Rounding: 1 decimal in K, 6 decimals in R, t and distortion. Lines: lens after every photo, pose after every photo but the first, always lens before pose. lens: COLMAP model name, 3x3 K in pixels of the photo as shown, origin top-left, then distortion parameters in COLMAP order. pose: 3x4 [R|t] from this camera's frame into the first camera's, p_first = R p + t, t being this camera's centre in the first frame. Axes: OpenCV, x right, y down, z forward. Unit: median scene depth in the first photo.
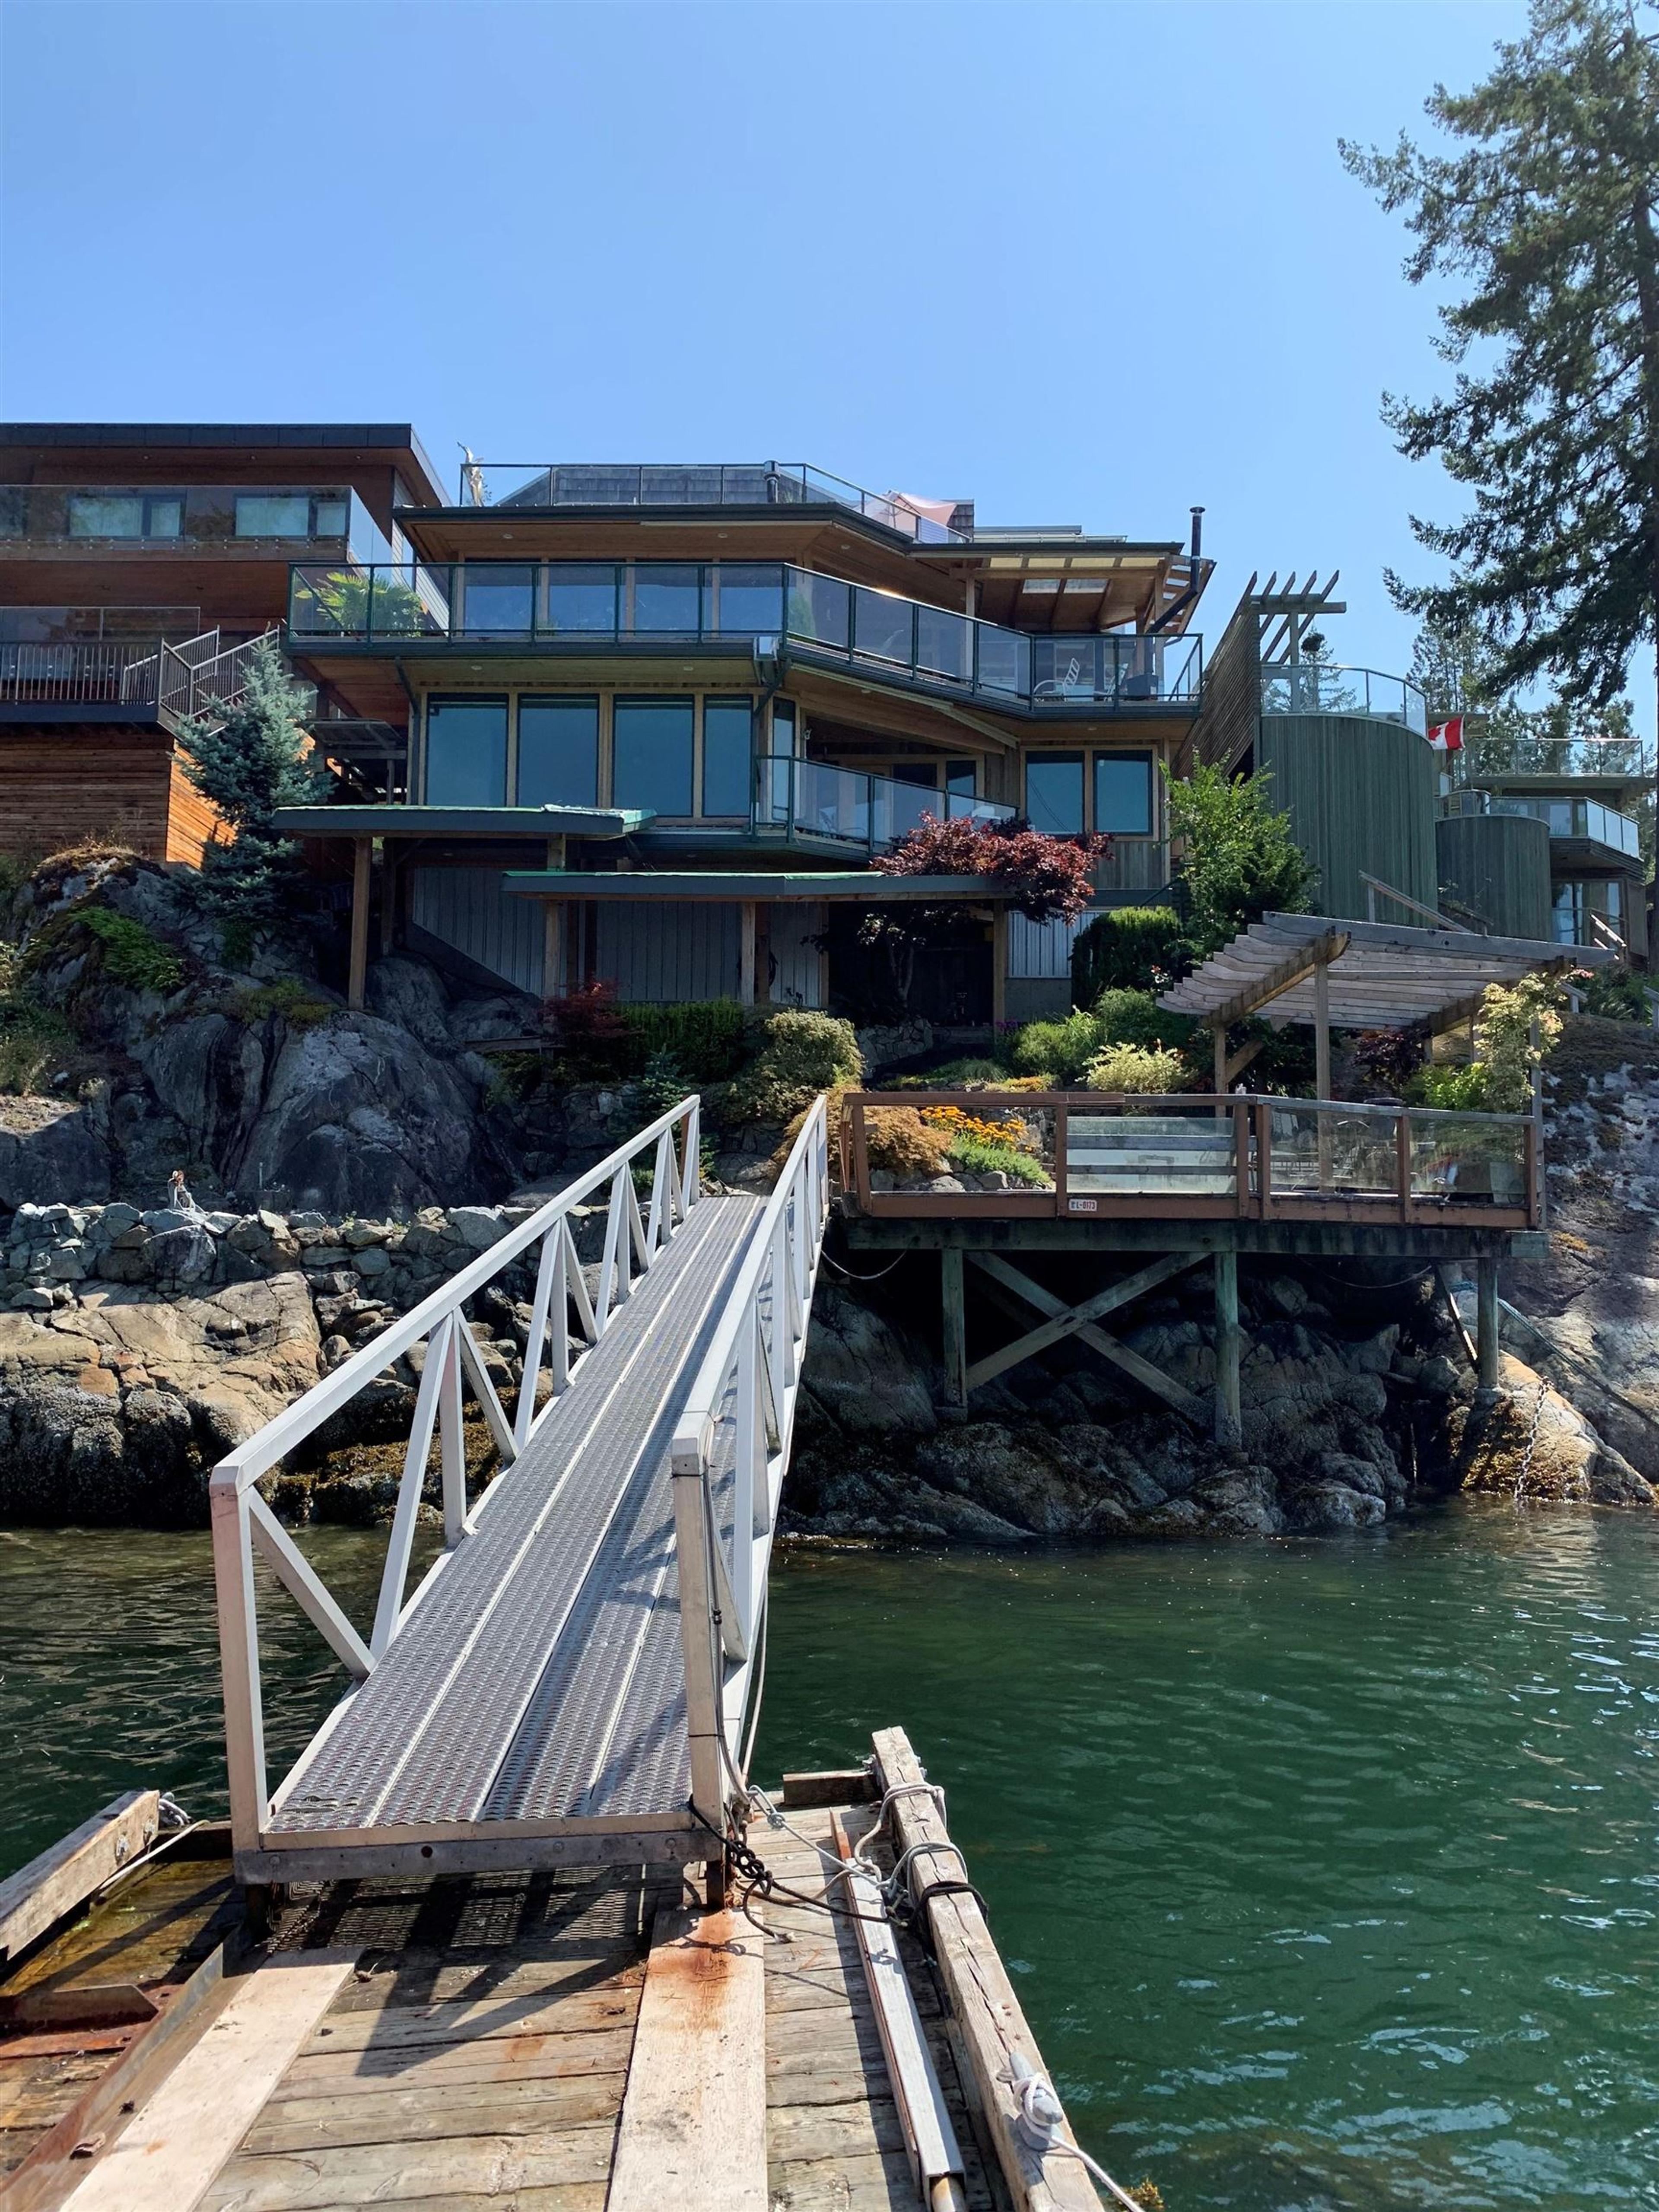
lens RADIAL K [[1702.6, 0, 837.8], [0, 1702.6, 1096.8], [0, 0, 1]] dist [0.005603, -0.004590]
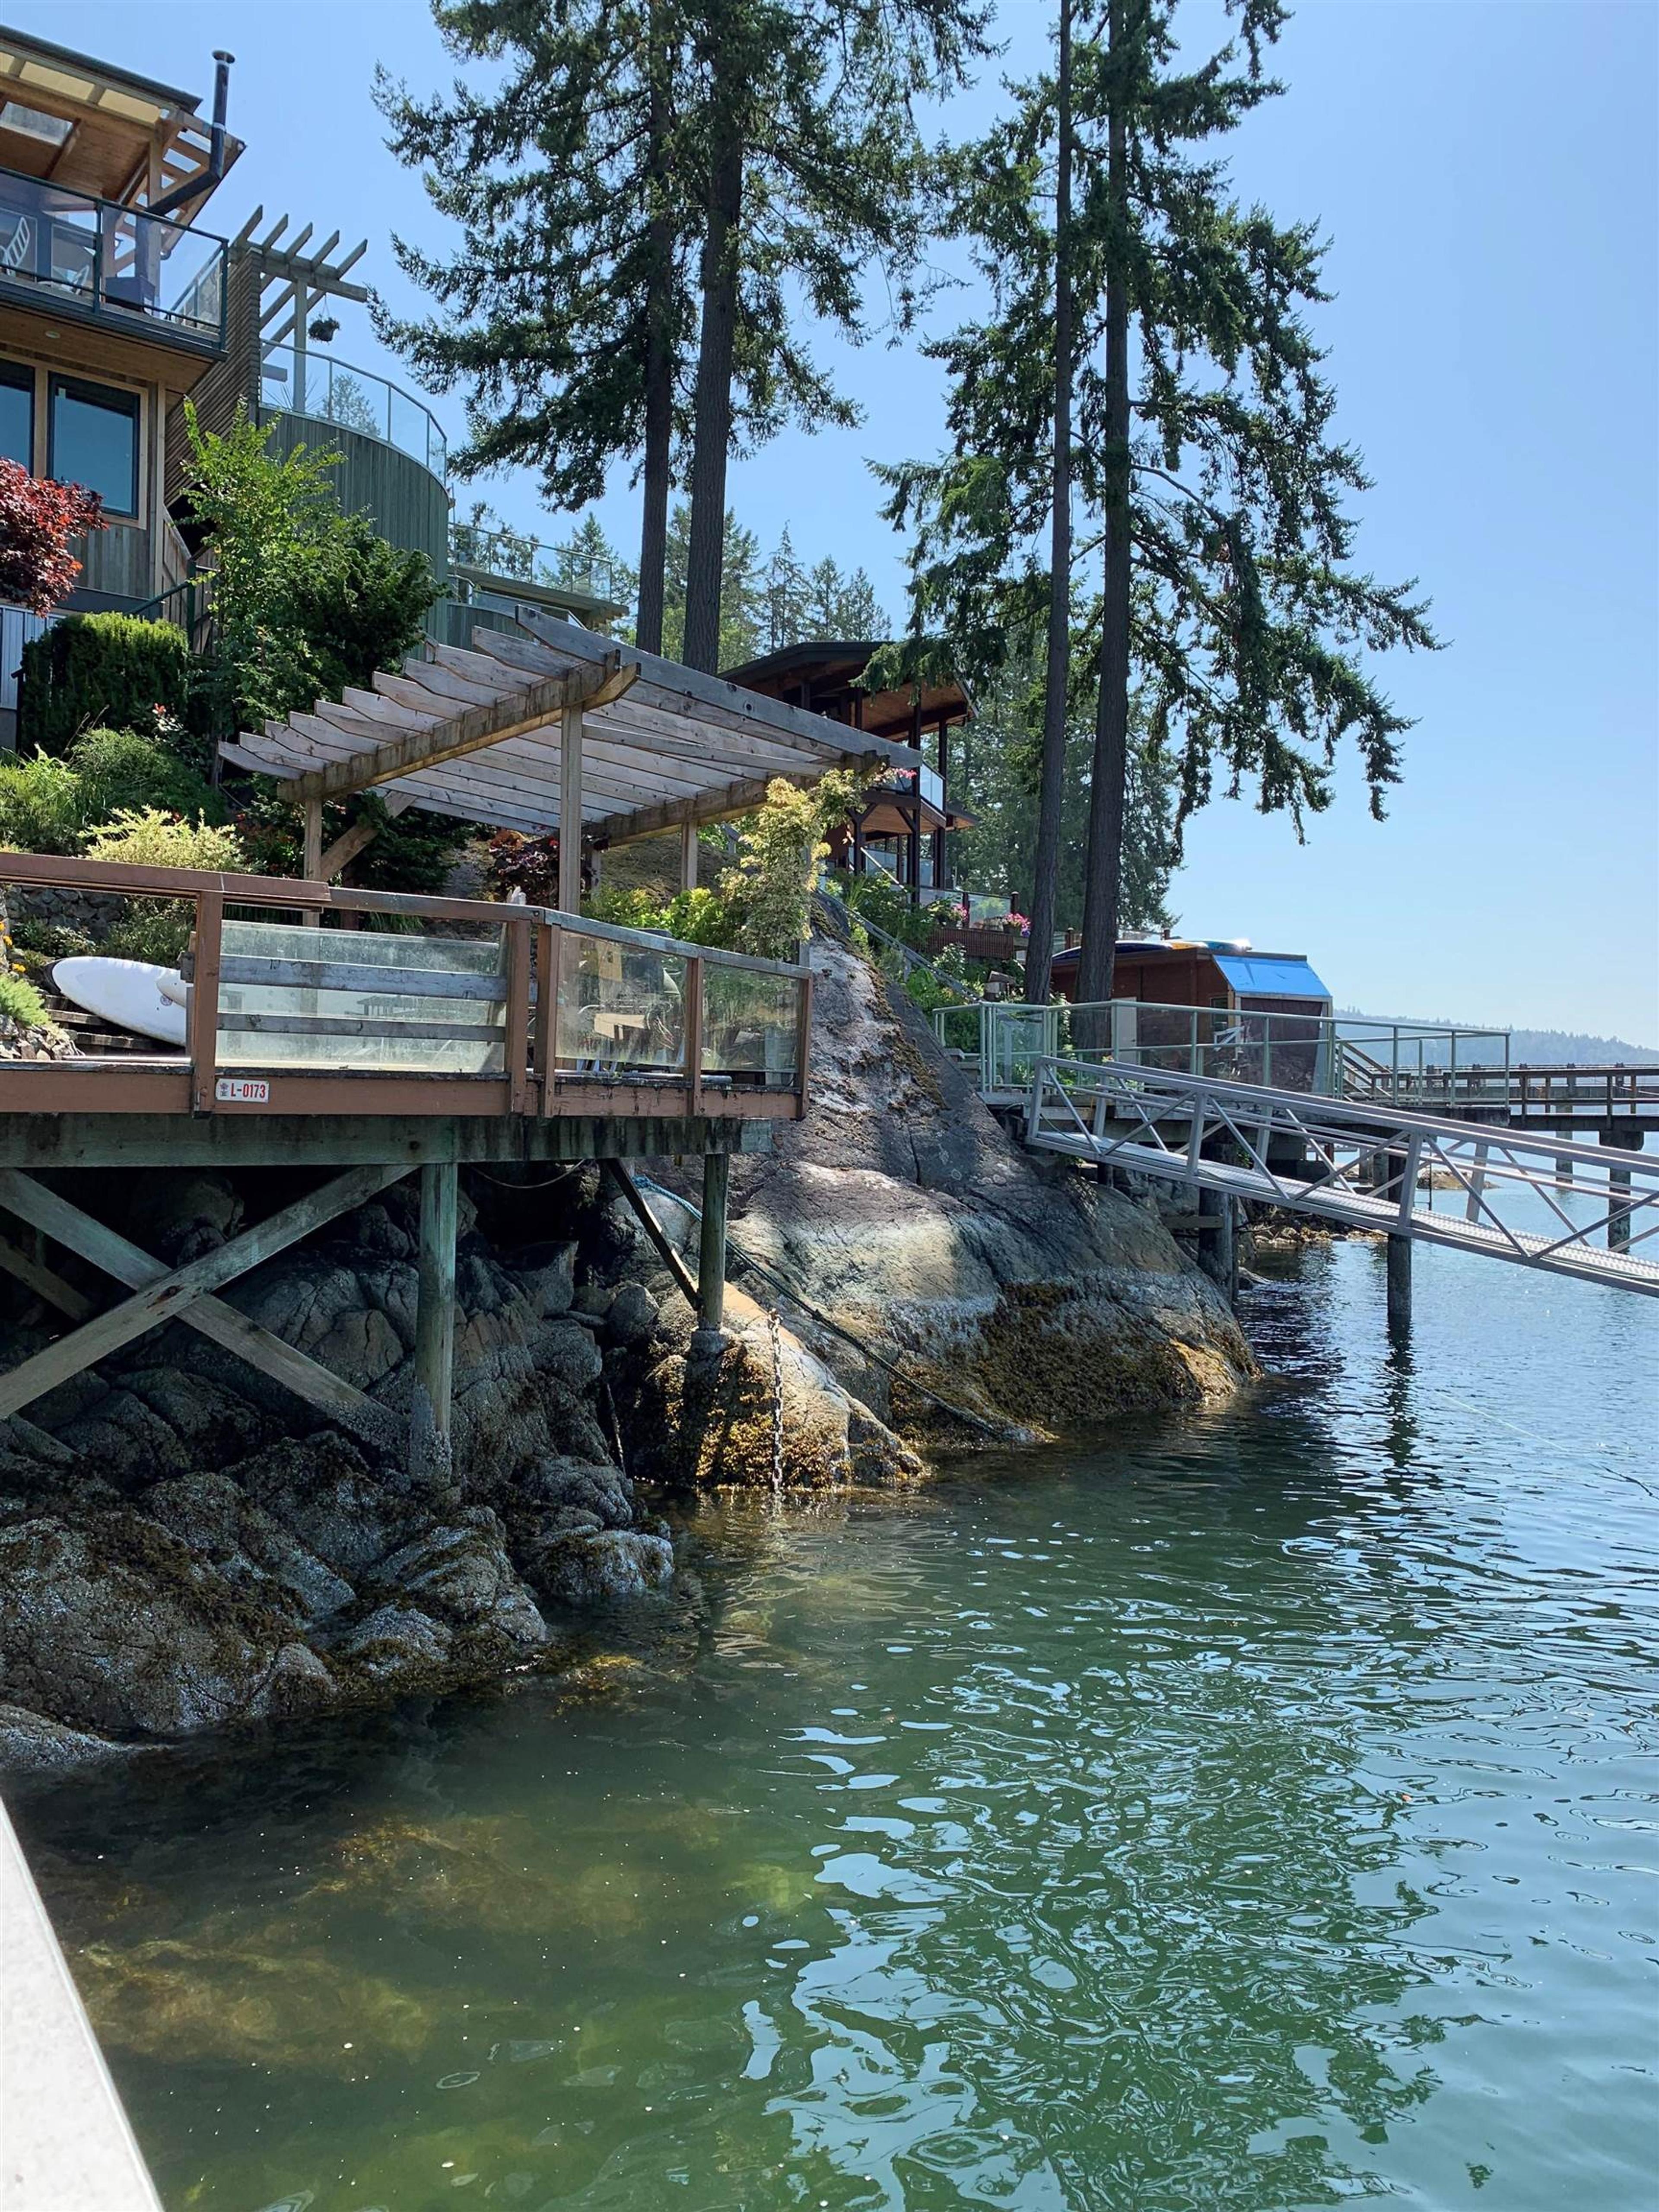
lens RADIAL K [[1702.6, 0, 837.8], [0, 1702.6, 1096.8], [0, 0, 1]] dist [0.005603, -0.004590]
pose [[0.784678, 0.009420, 0.619832, -0.027312], [-0.073237, 0.994291, 0.077603, 0.008070], [-0.615562, -0.106288, 0.780888, 0.342248]]
